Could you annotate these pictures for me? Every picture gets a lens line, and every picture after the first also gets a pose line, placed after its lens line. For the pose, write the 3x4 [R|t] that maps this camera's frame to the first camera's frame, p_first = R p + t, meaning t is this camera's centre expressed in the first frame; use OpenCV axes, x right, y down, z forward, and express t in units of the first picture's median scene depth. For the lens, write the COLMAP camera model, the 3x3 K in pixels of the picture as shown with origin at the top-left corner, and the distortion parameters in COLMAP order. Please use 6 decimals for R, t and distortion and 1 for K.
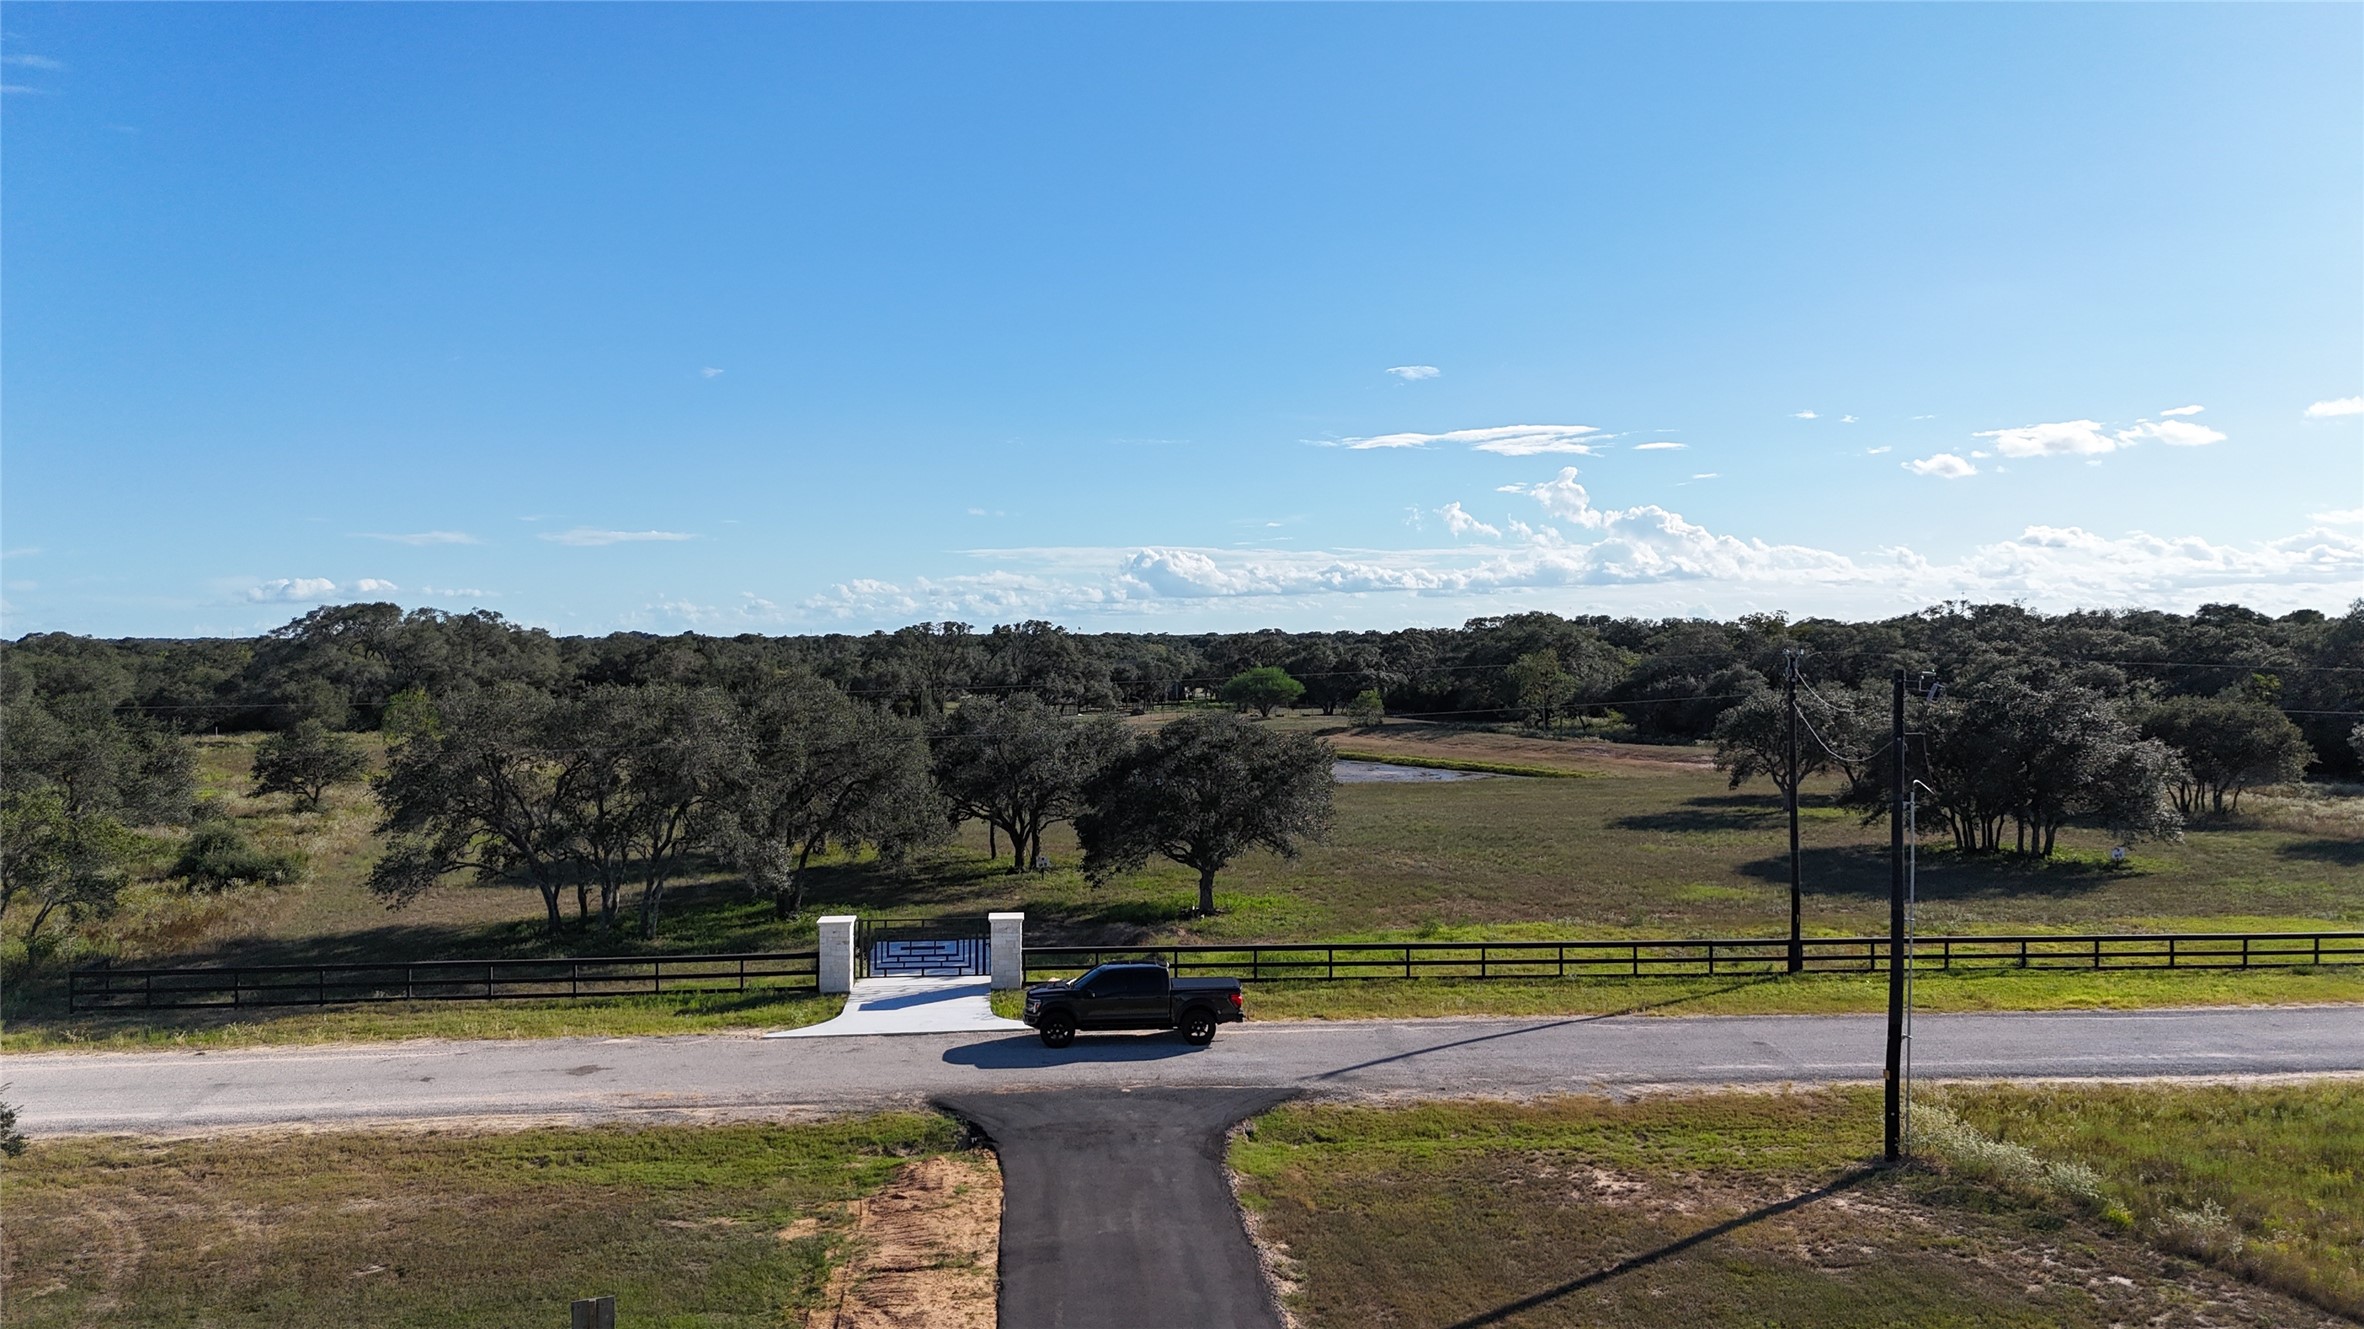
lens RADIAL K [[1737.7, 0, 1177.3], [0, 1737.7, 653.2], [0, 0, 1]] dist [0.067994, -0.060450]
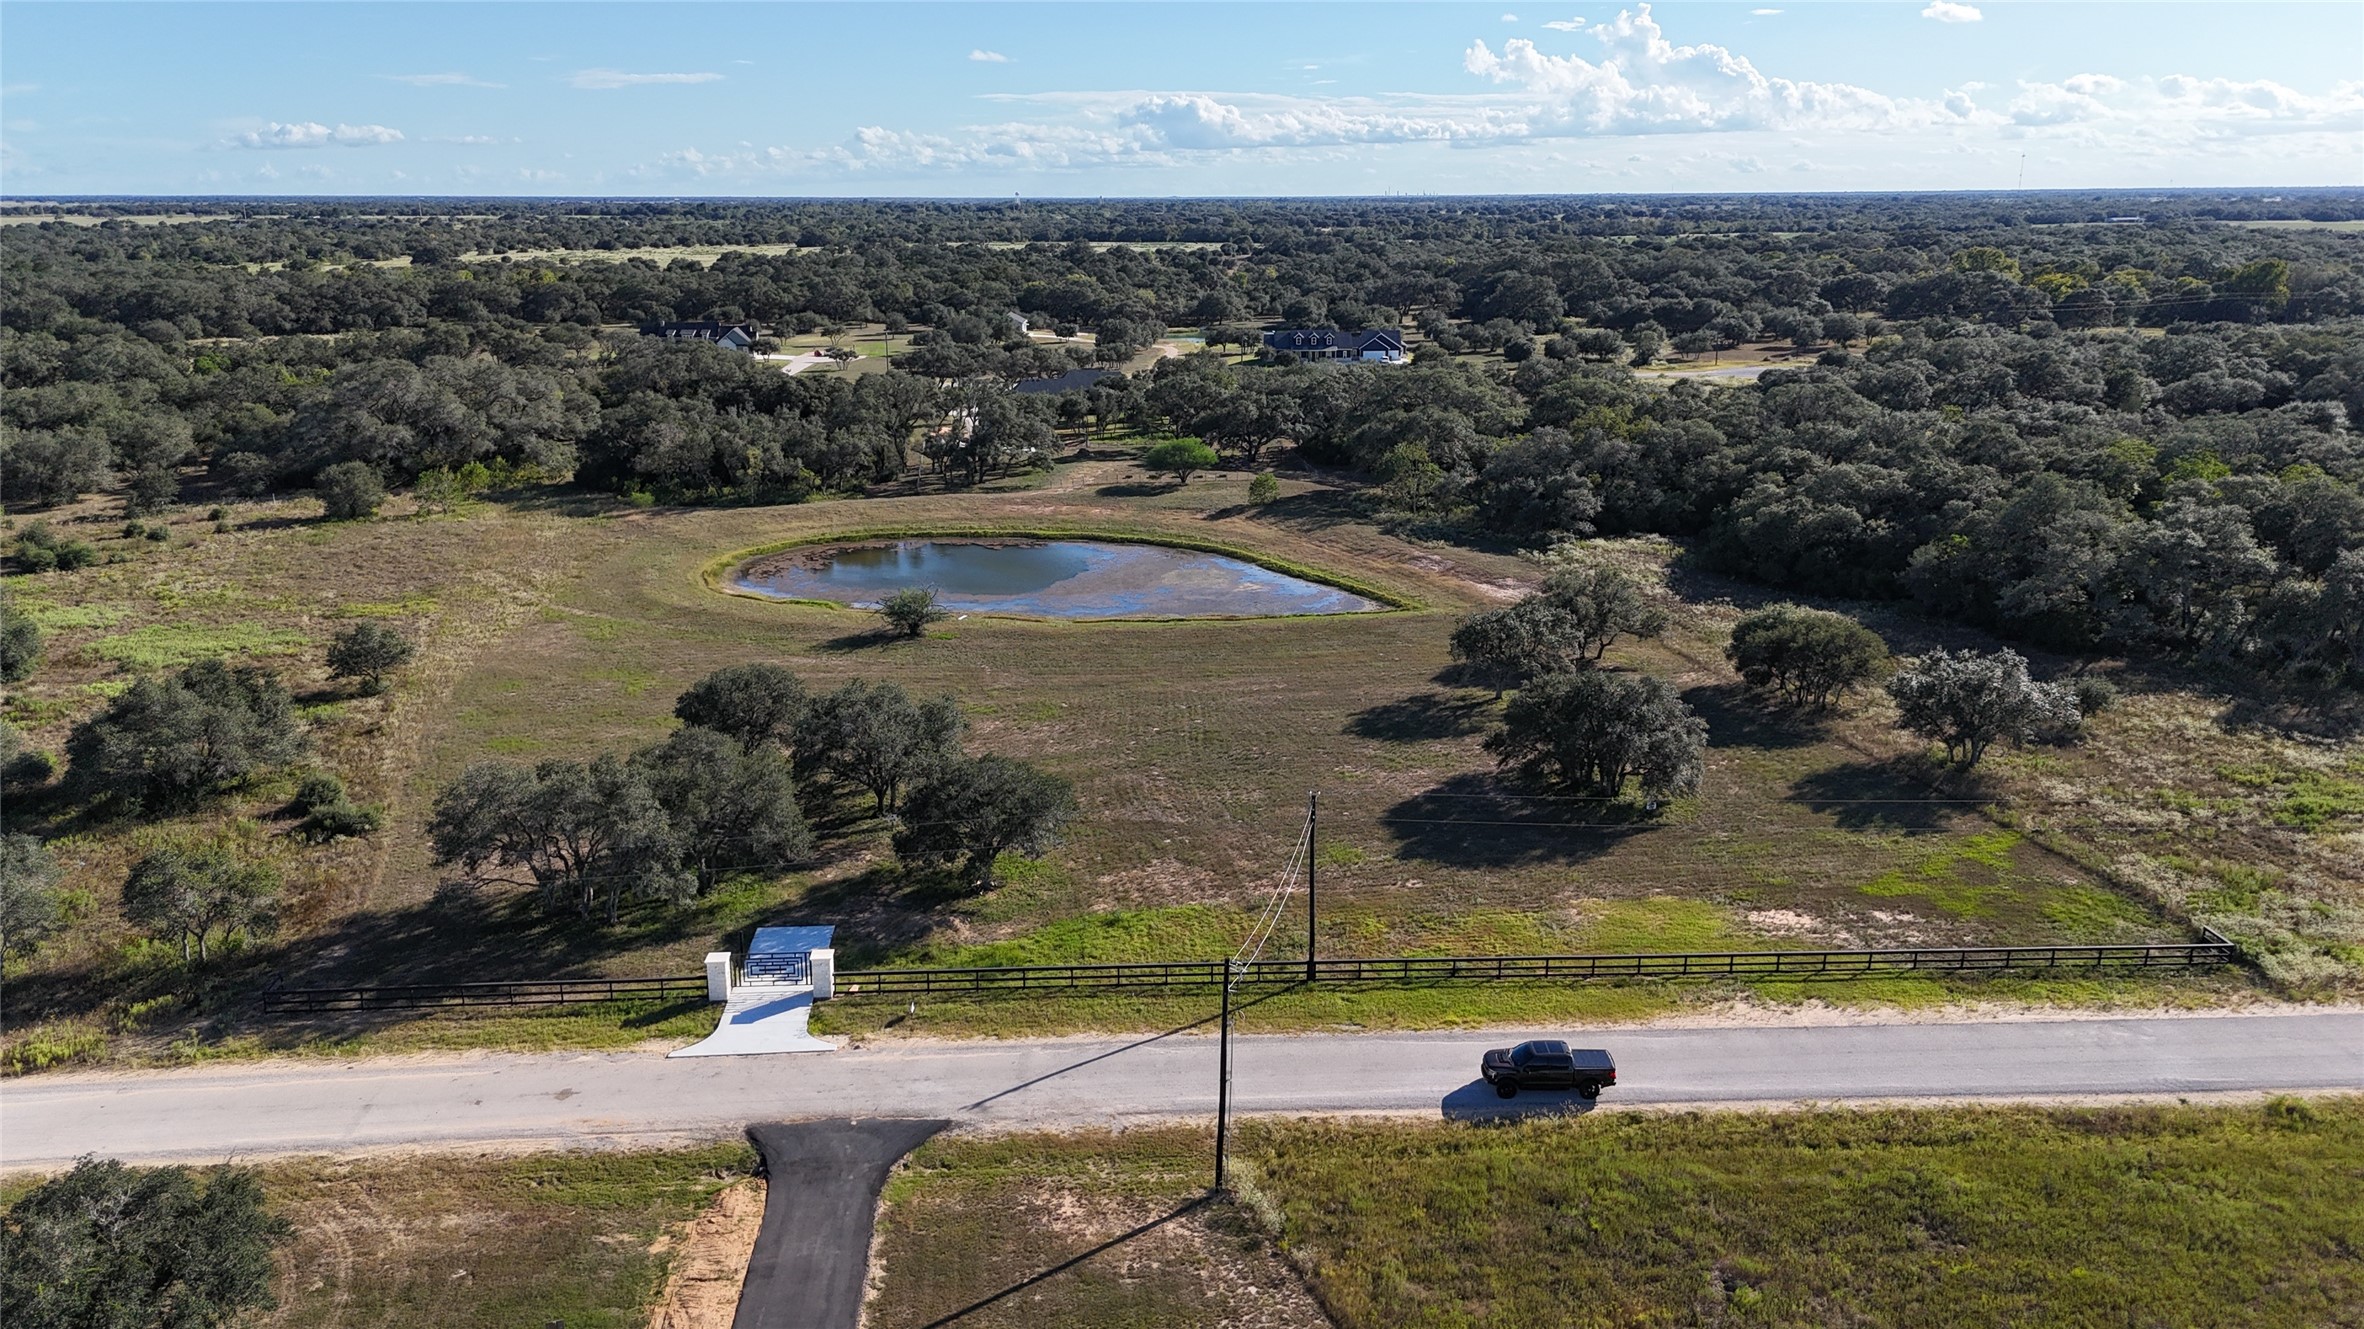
lens RADIAL K [[1737.7, 0, 1177.3], [0, 1737.7, 653.2], [0, 0, 1]] dist [0.067994, -0.060450]
pose [[0.999827, 0.007351, -0.017061, 0.344701], [-0.002912, 0.969048, 0.246853, -0.697892], [0.018347, -0.246761, 0.968903, -0.675691]]
